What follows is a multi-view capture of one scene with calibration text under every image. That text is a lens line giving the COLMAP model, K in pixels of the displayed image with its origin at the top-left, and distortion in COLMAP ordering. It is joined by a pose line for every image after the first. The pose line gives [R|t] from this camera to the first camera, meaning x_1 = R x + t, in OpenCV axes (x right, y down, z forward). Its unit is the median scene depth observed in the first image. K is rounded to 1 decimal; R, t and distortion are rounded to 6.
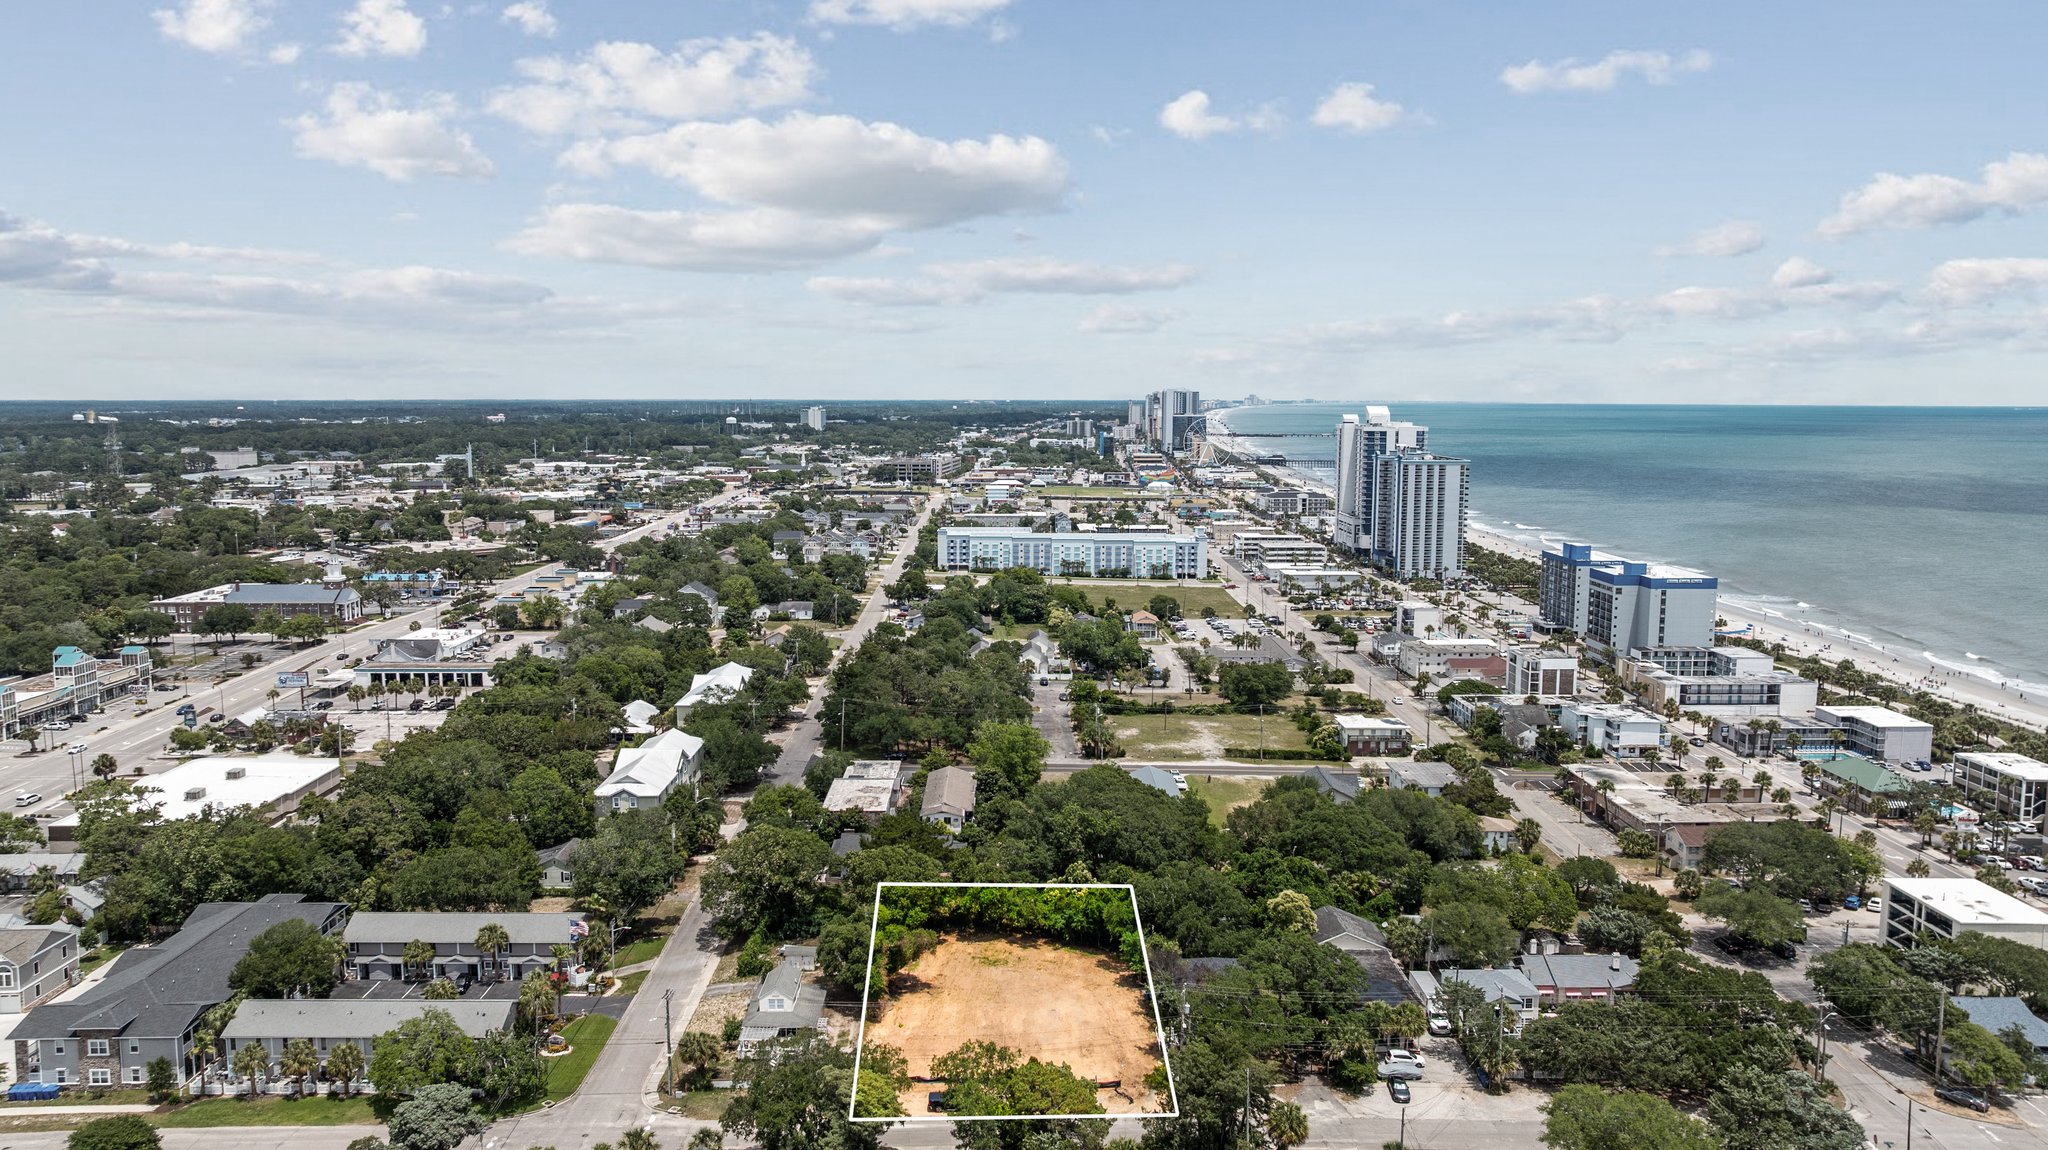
lens RADIAL K [[1456.8, 0, 1025.9], [0, 1456.8, 574.3], [0, 0, 1]] dist [-0.013613, -0.006319]
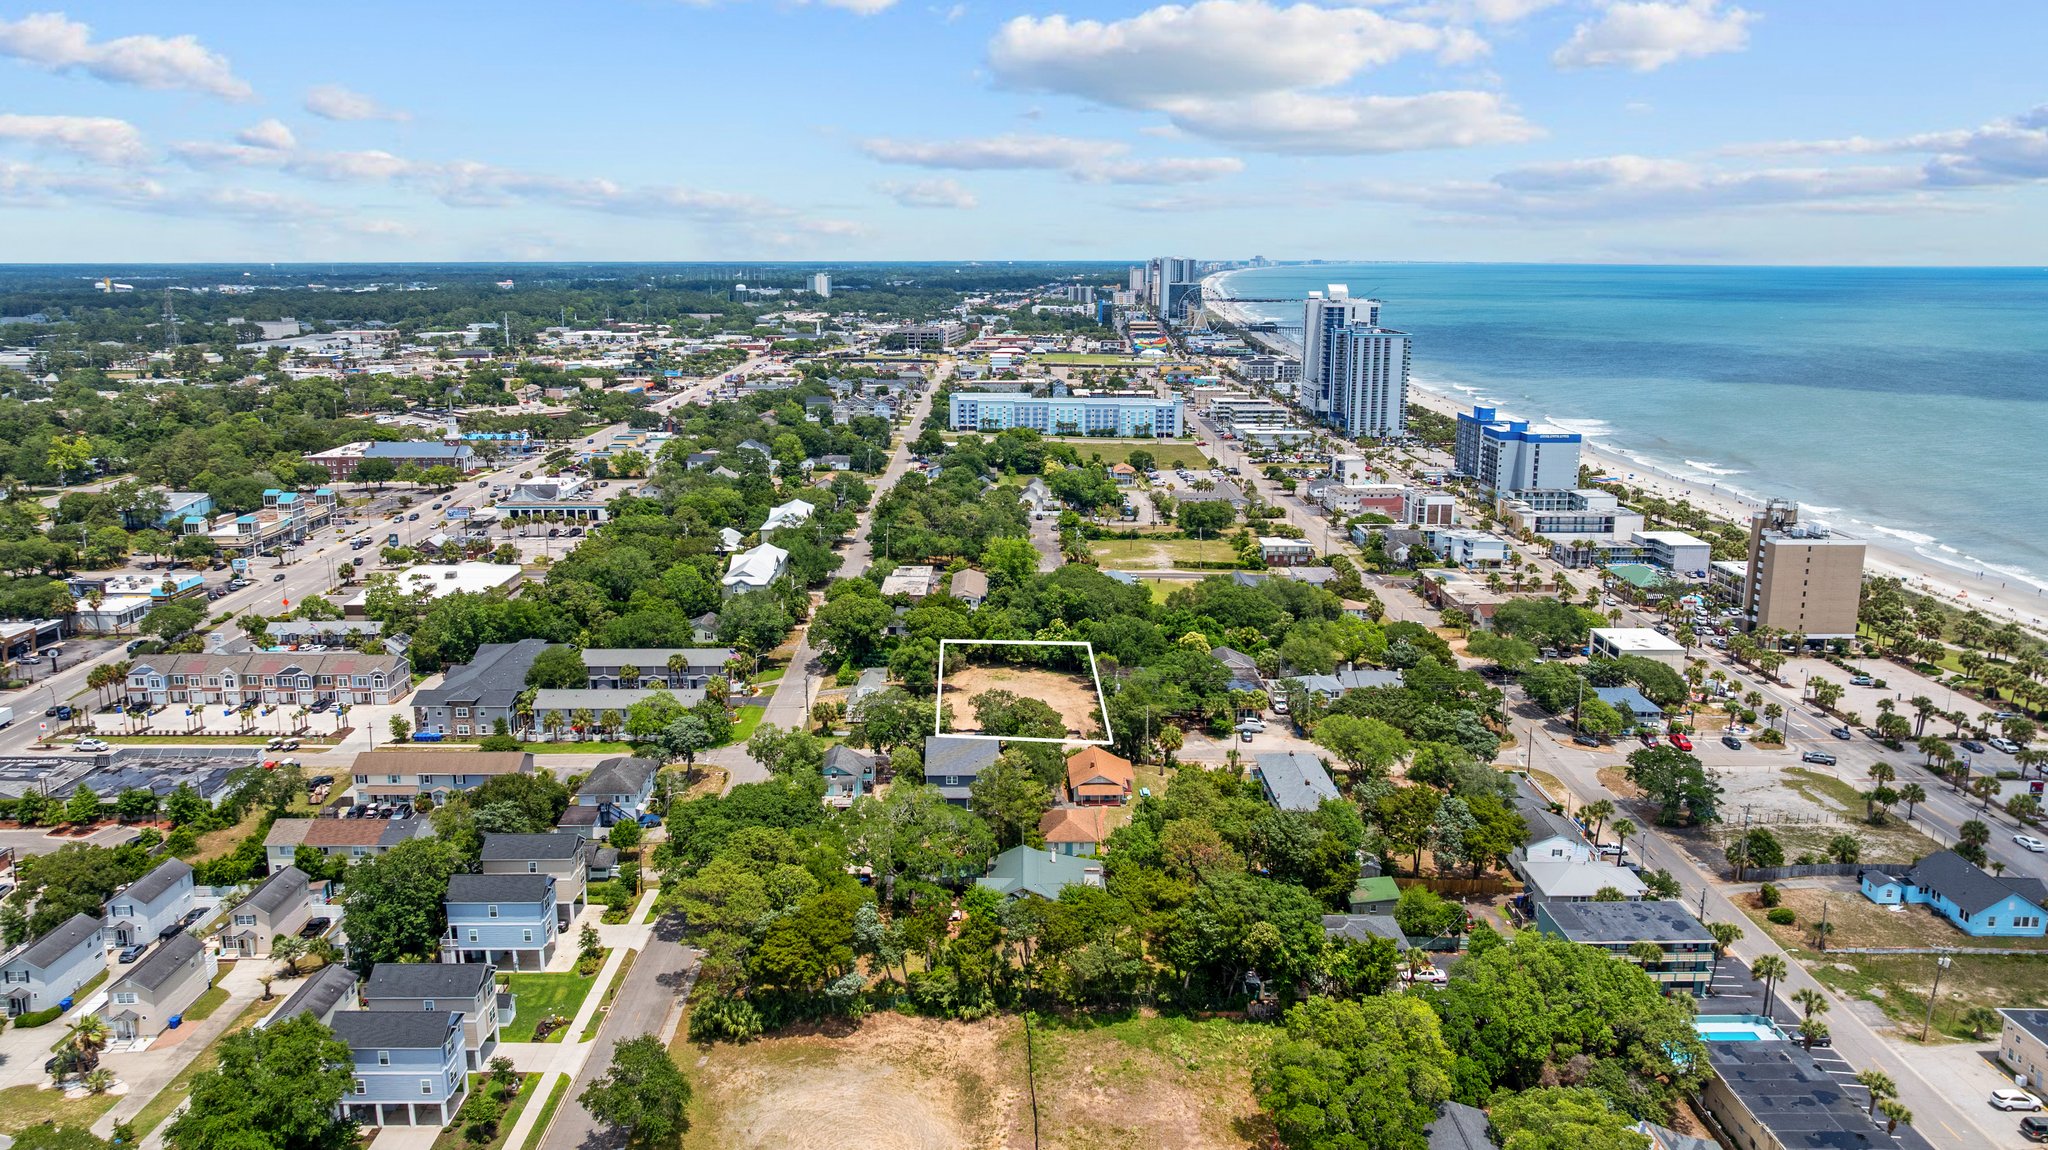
lens RADIAL K [[1456.8, 0, 1023.6], [0, 1456.8, 574.6], [0, 0, 1]] dist [-0.013613, -0.006319]
pose [[0.999992, -0.000942, -0.003779, 0.003629], [0.001287, 0.995714, 0.092478, 0.007043], [0.003676, -0.092482, 0.995708, -0.266625]]
